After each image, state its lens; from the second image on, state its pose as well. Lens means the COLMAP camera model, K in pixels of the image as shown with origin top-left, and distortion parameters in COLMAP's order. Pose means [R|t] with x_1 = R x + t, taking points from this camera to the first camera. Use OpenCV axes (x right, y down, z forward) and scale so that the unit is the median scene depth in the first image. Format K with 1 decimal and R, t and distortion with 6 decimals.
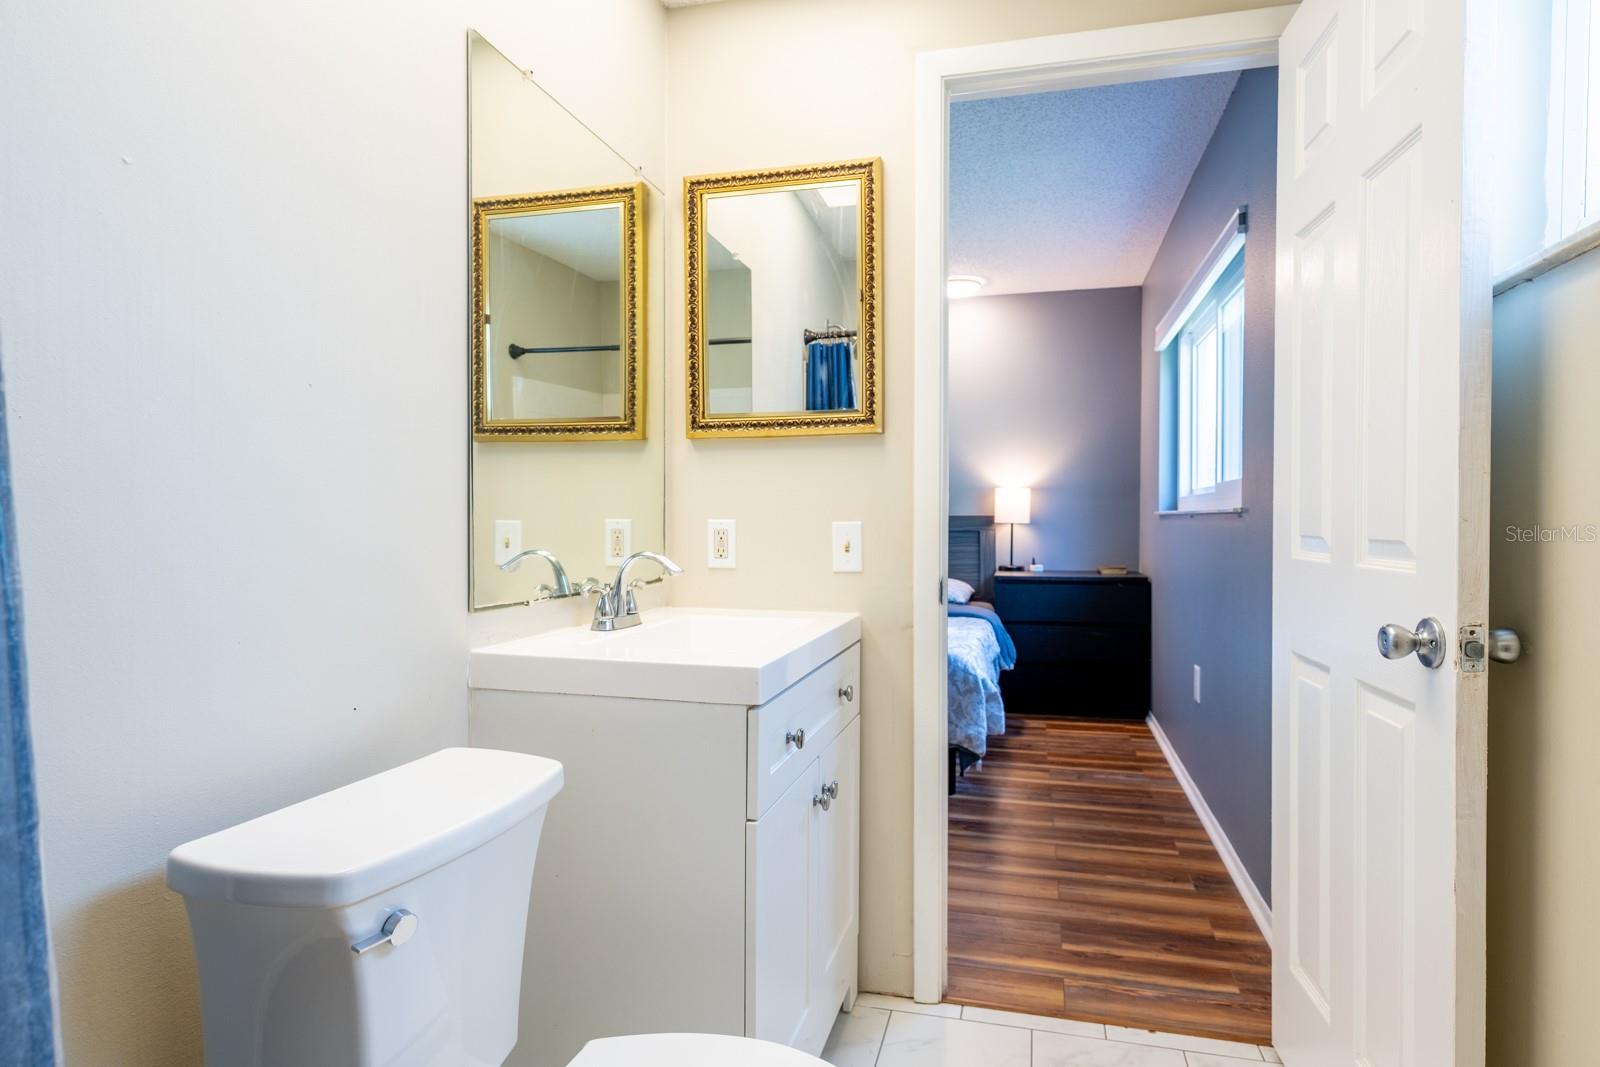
lens RADIAL K [[881.0, 0, 805.9], [0, 881.0, 534.0], [0, 0, 1]] dist [-0.010908, 0.001824]
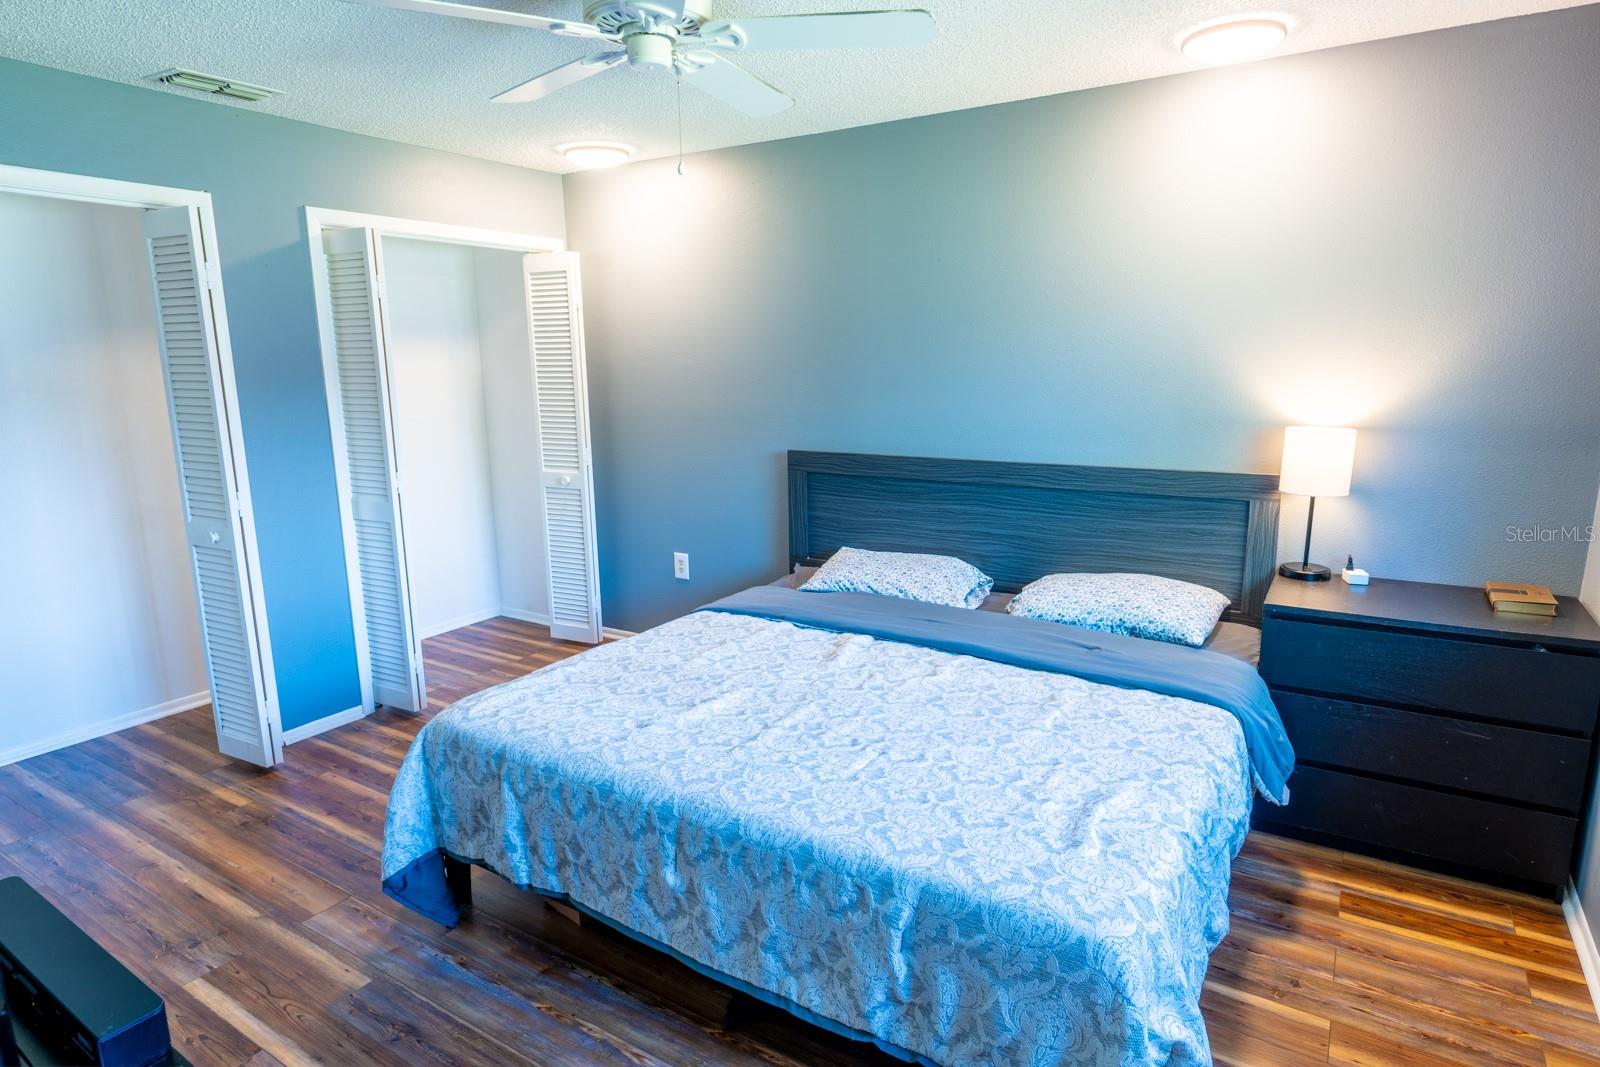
lens RADIAL K [[881.0, 0, 805.9], [0, 881.0, 534.0], [0, 0, 1]] dist [-0.010908, 0.001824]
pose [[0.950503, 0.044991, -0.307442, 0.102690], [0.013036, 0.982816, 0.184127, -0.092356], [0.310443, -0.179021, 0.933583, 0.385070]]
